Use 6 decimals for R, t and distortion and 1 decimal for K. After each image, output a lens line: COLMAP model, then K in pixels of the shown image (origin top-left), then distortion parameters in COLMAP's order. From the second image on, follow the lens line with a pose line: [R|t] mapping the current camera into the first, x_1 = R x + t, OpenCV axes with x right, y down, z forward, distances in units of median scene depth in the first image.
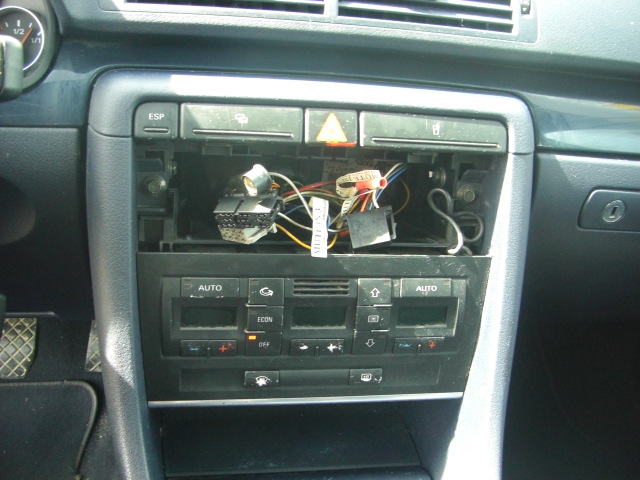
lens RADIAL K [[725.6, 0, 305.7], [0, 725.6, 253.6], [0, 0, 1]] dist [-0.139964, 0.000000]
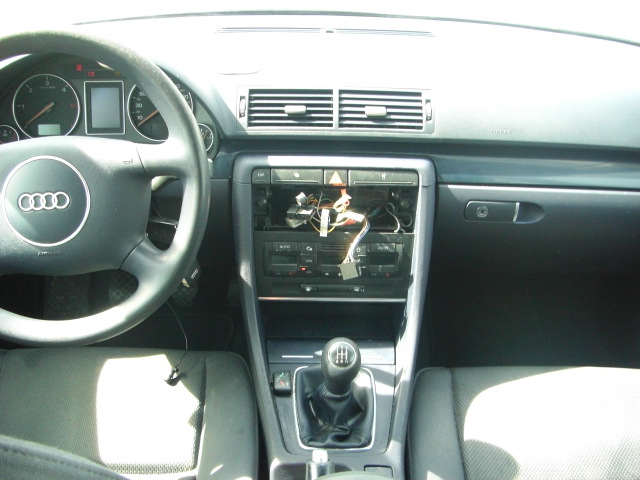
lens RADIAL K [[725.6, 0, 320.1], [0, 725.6, 240.3], [0, 0, 1]] dist [-0.139964, 0.000000]
pose [[0.987617, 0.001926, -0.156874, 0.336880], [-0.001913, 0.999998, 0.000233, 0.025461], [0.156874, 0.000070, 0.987619, -1.248520]]
